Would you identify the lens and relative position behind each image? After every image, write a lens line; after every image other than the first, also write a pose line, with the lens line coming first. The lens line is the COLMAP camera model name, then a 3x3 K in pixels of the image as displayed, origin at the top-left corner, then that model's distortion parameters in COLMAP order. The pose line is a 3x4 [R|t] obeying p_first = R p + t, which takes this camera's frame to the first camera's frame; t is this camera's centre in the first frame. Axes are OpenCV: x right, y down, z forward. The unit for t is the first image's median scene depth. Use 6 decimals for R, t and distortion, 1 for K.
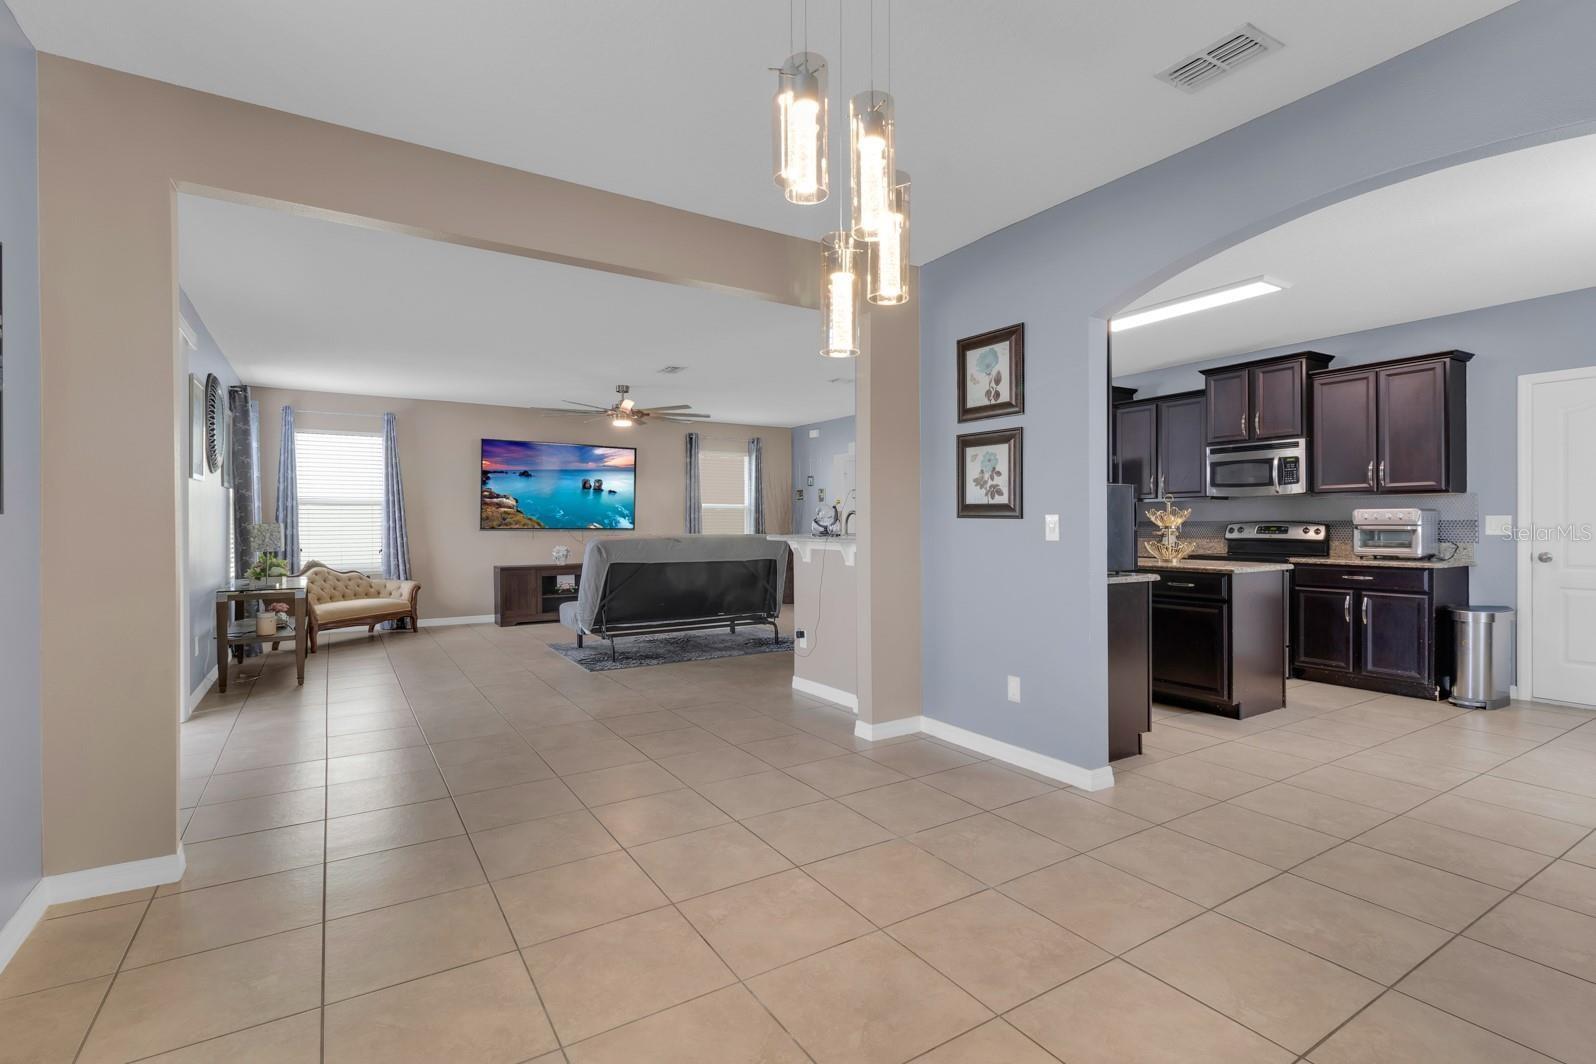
lens RADIAL K [[742.9, 0, 795.7], [0, 742.9, 529.2], [0, 0, 1]] dist [-0.001759, 0.000344]
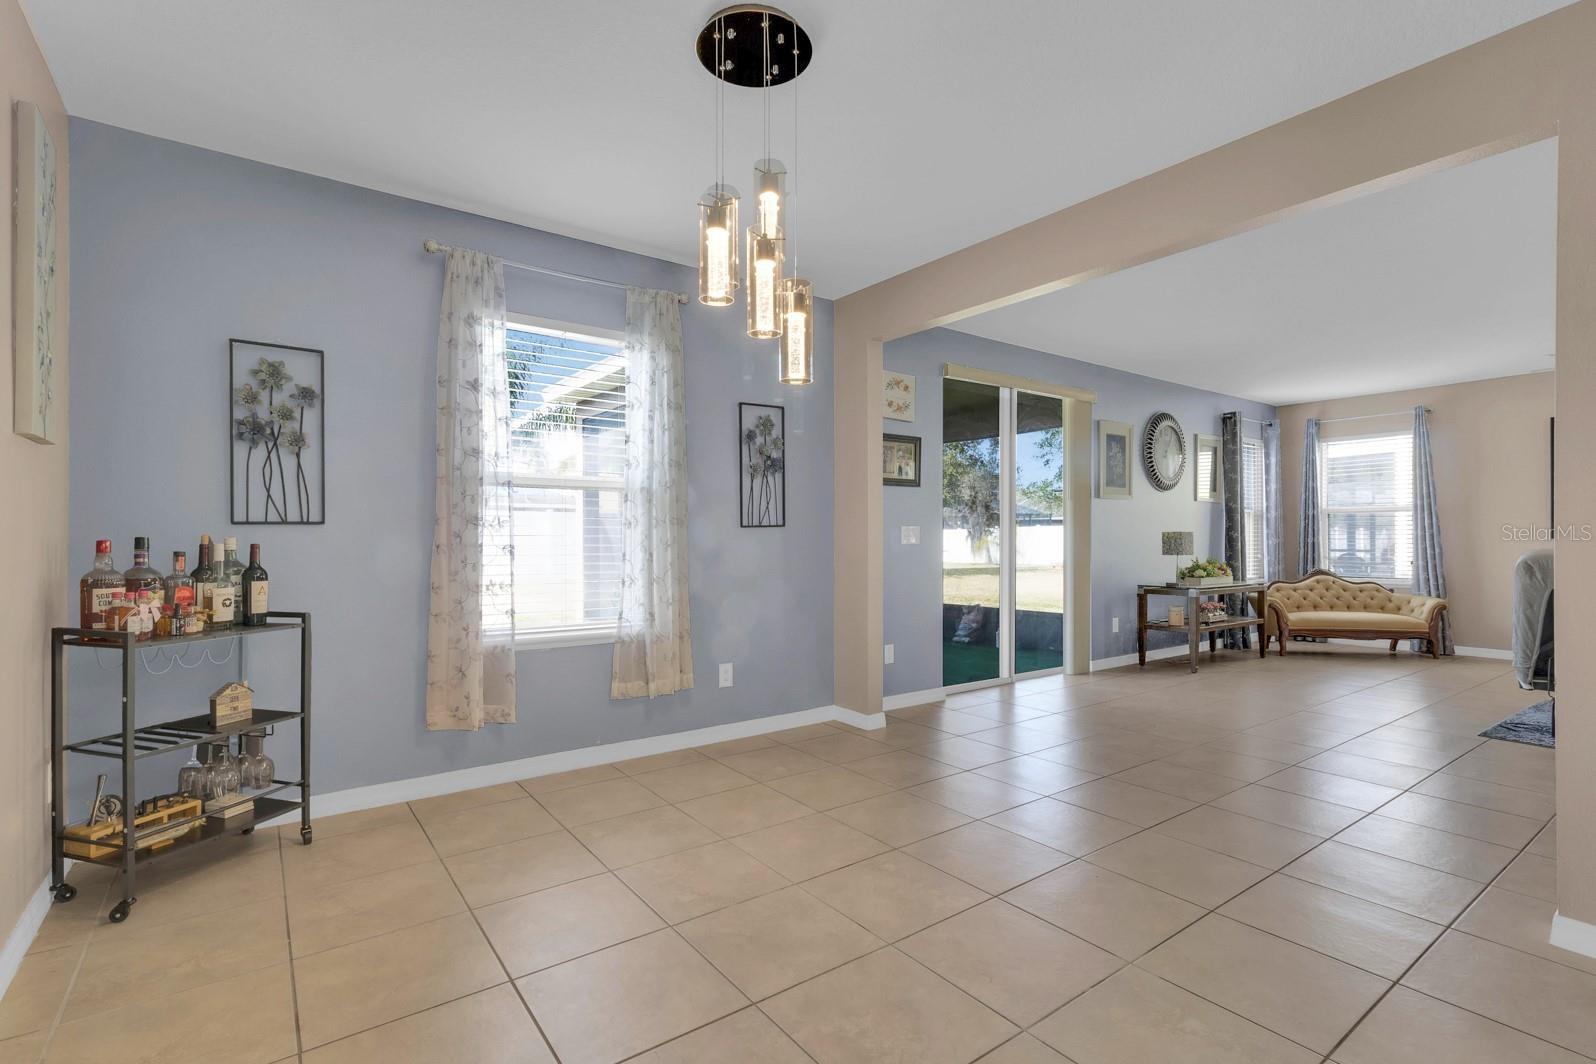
lens RADIAL K [[742.9, 0, 813.8], [0, 742.9, 542.0], [0, 0, 1]] dist [-0.001759, 0.000344]
pose [[0.087411, 0.011369, -0.996107, 0.288755], [-0.005339, 0.999926, 0.010944, -0.000968], [0.996158, 0.004362, 0.087465, 0.217926]]
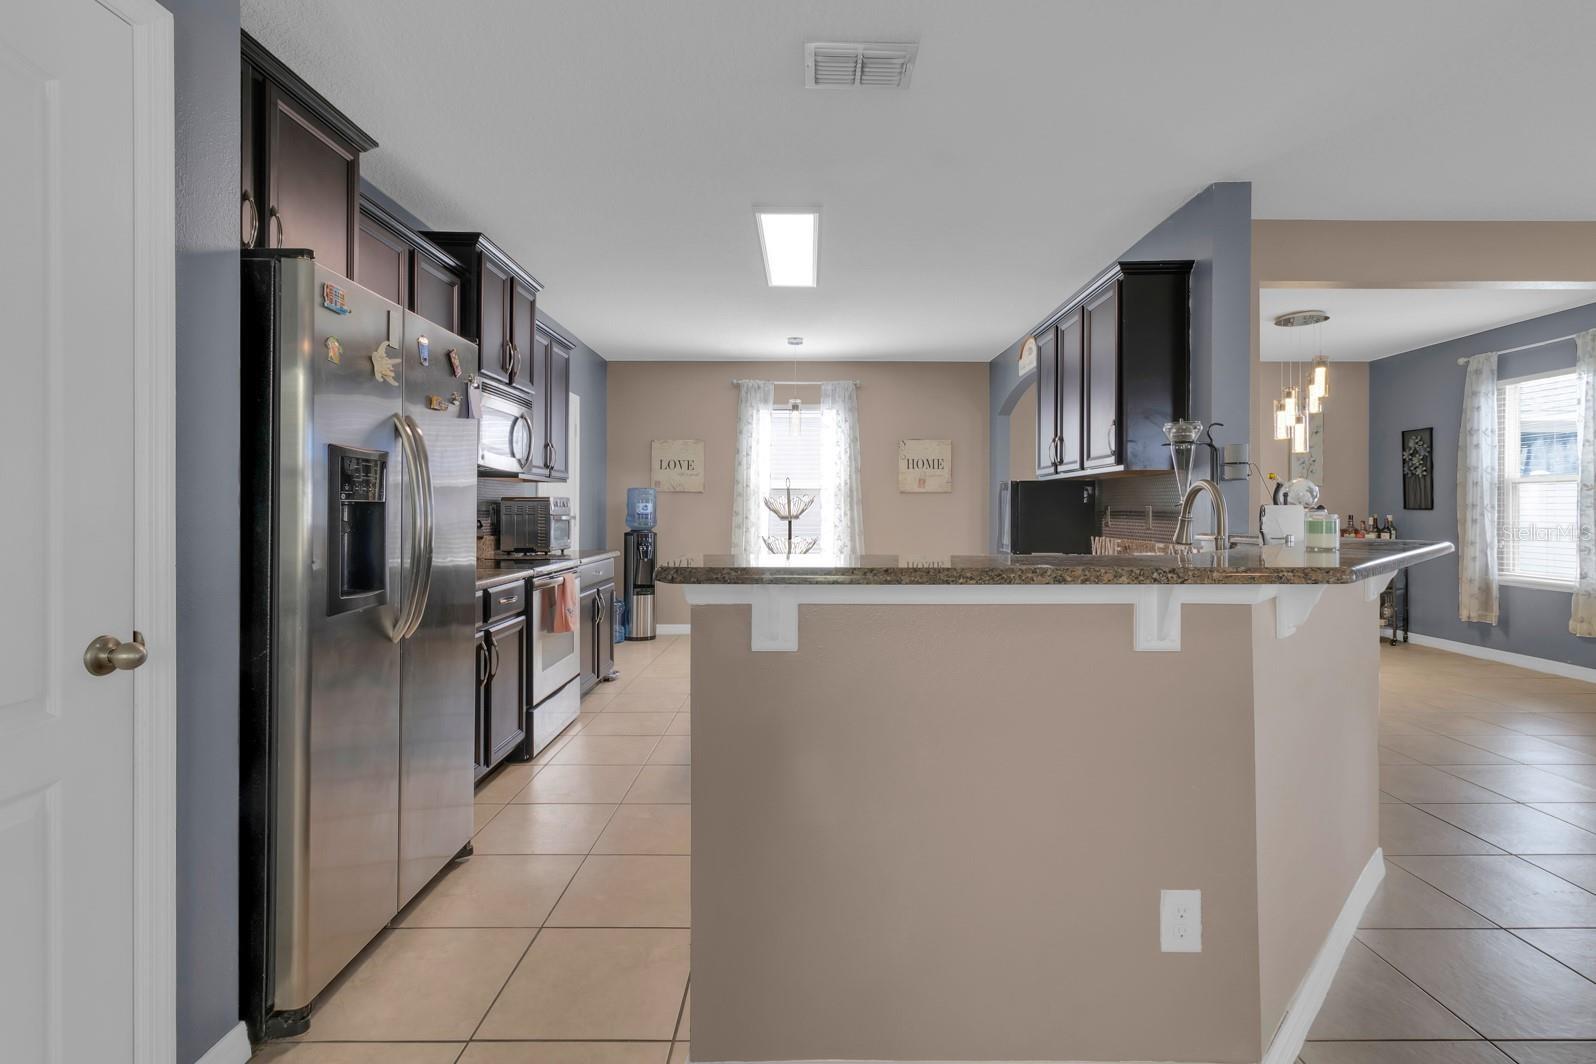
lens RADIAL K [[742.9, 0, 796.8], [0, 742.9, 509.5], [0, 0, 1]] dist [-0.001759, 0.000344]
pose [[-0.846184, 0.002125, 0.532887, 0.036507], [0.004920, 0.999981, 0.003825, -0.010117], [-0.532868, 0.005859, -0.846178, 1.071068]]
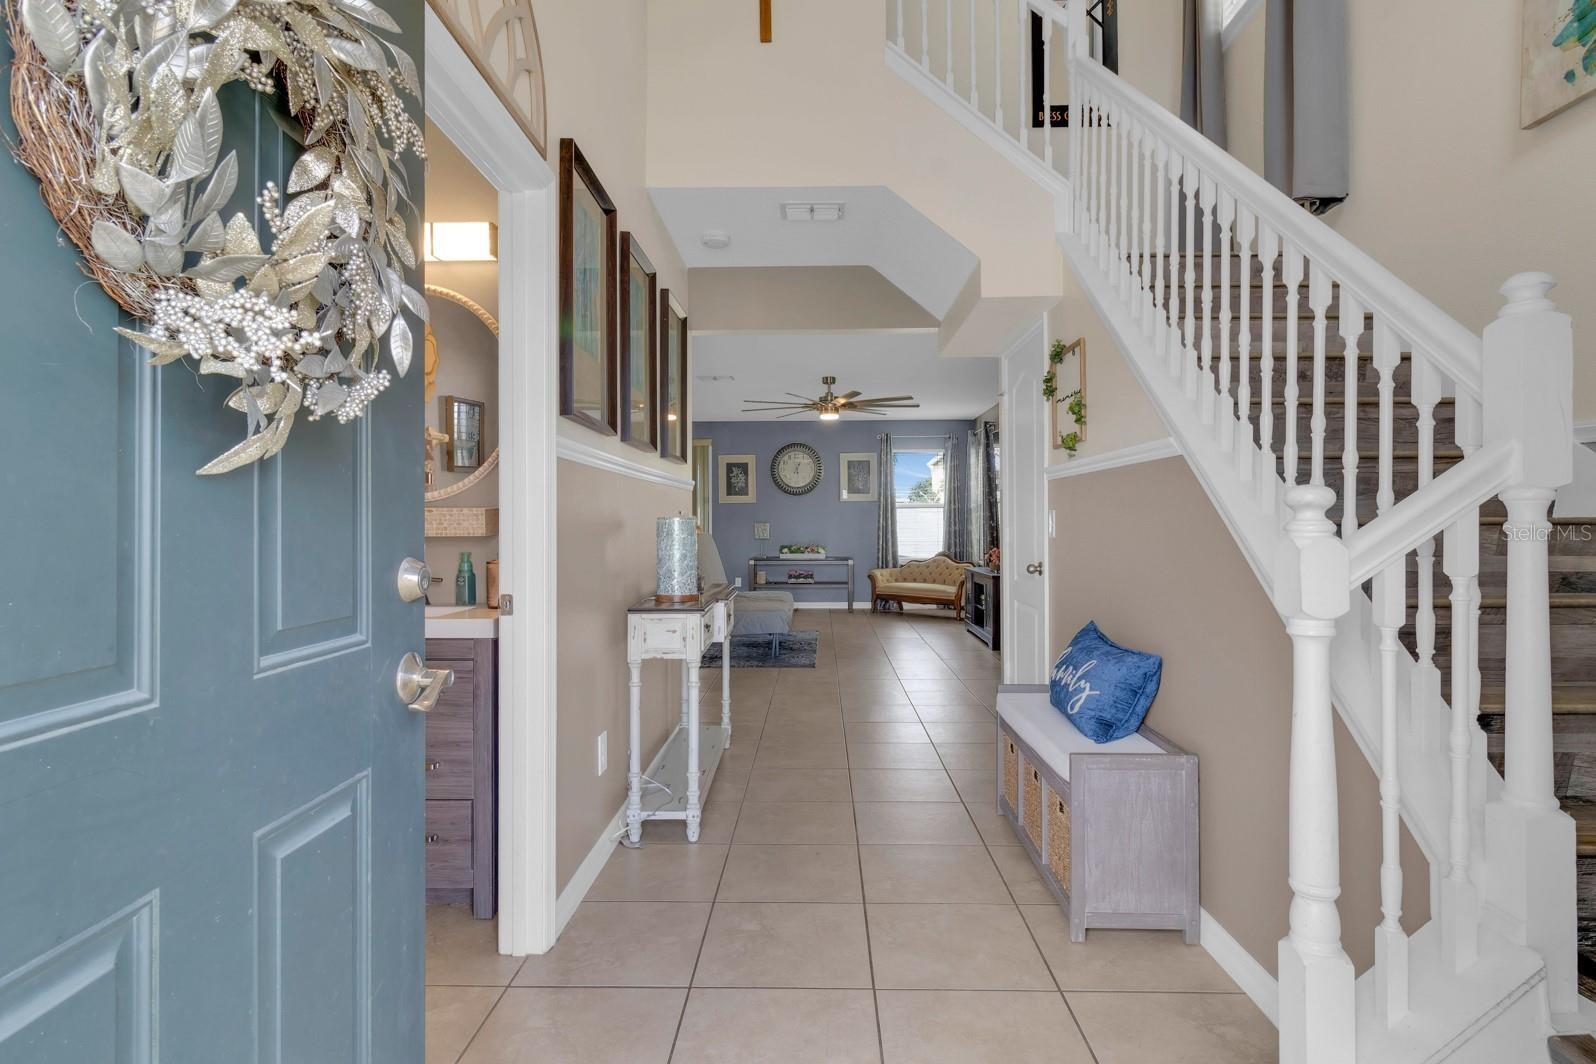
lens RADIAL K [[813.3, 0, 799.9], [0, 813.3, 517.0], [0, 0, 1]] dist [-0.000531, -0.000004]
pose [[-0.544608, -0.005491, -0.838673, 0.654771], [-0.000792, 0.999981, -0.006033, -0.008008], [0.838690, -0.002622, -0.544602, 1.520747]]
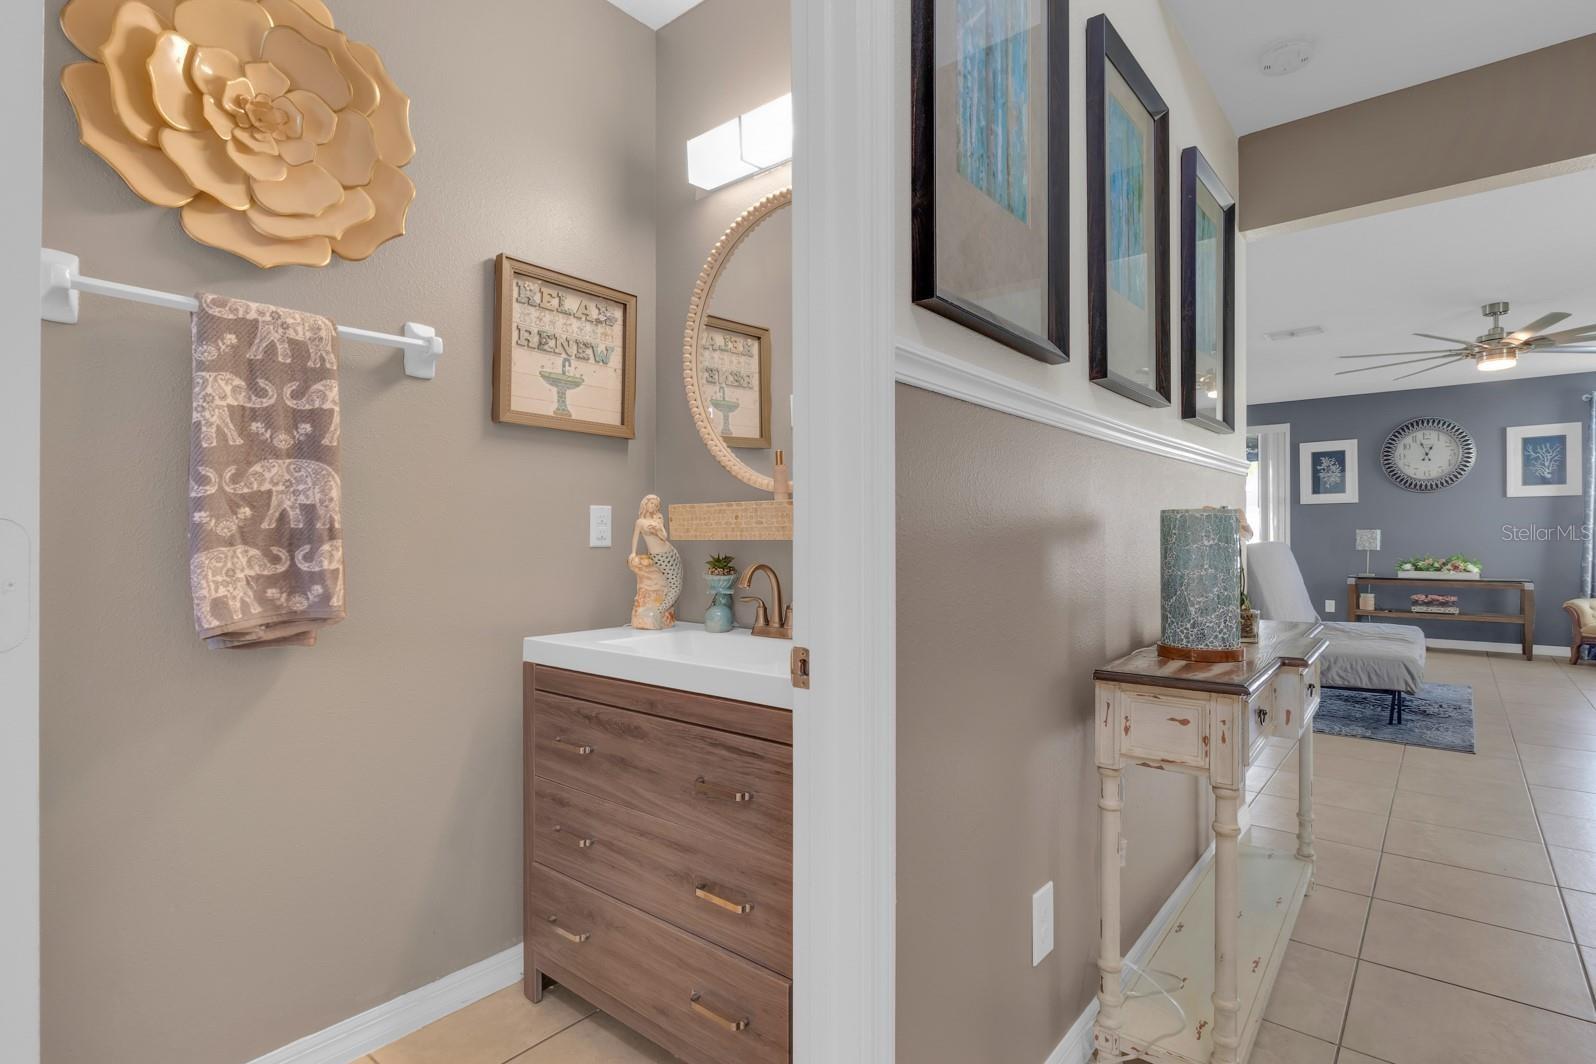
lens RADIAL K [[782.7, 0, 809.9], [0, 782.7, 535.9], [0, 0, 1]] dist [0.001022, -0.002463]
pose [[-0.945248, 0.003655, -0.326333, 0.520949], [0.002106, 0.999985, 0.005099, -0.004103], [0.326347, 0.004133, -0.945241, 1.418887]]
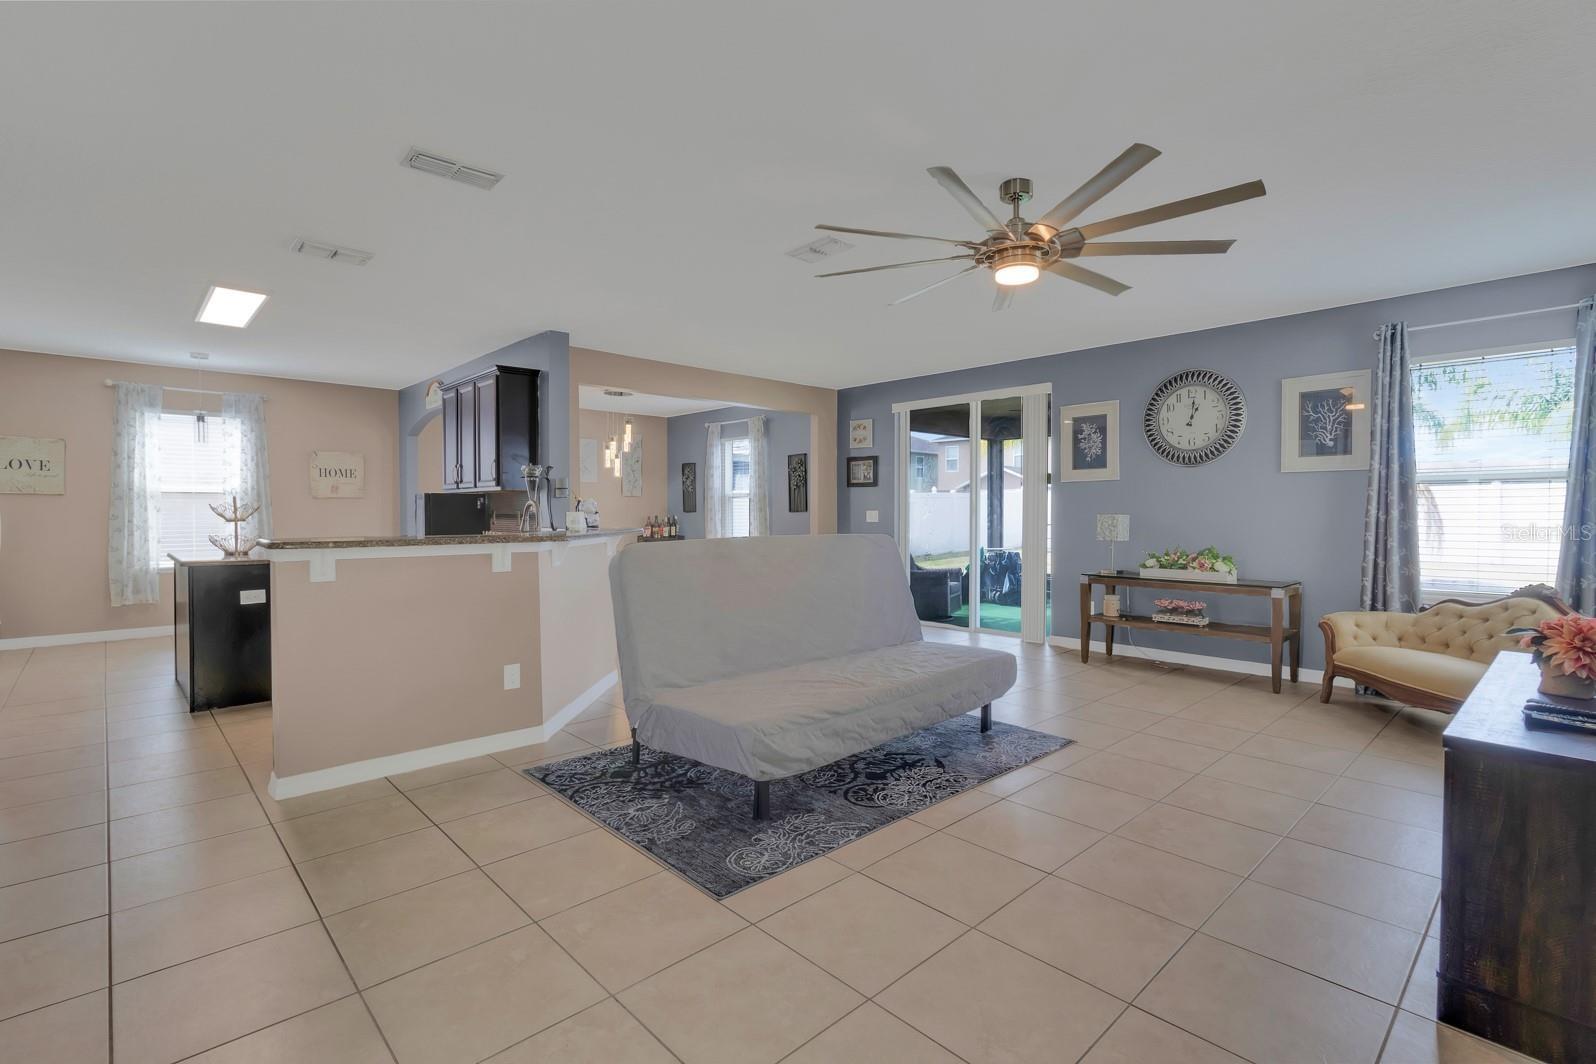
lens RADIAL K [[742.9, 0, 806.4], [0, 742.9, 525.1], [0, 0, 1]] dist [-0.001759, 0.000344]
pose [[-0.977051, 0.006636, -0.212901, -0.030129], [0.001301, 0.999682, 0.025189, -0.014243], [0.213000, 0.024334, -0.976749, 1.369146]]
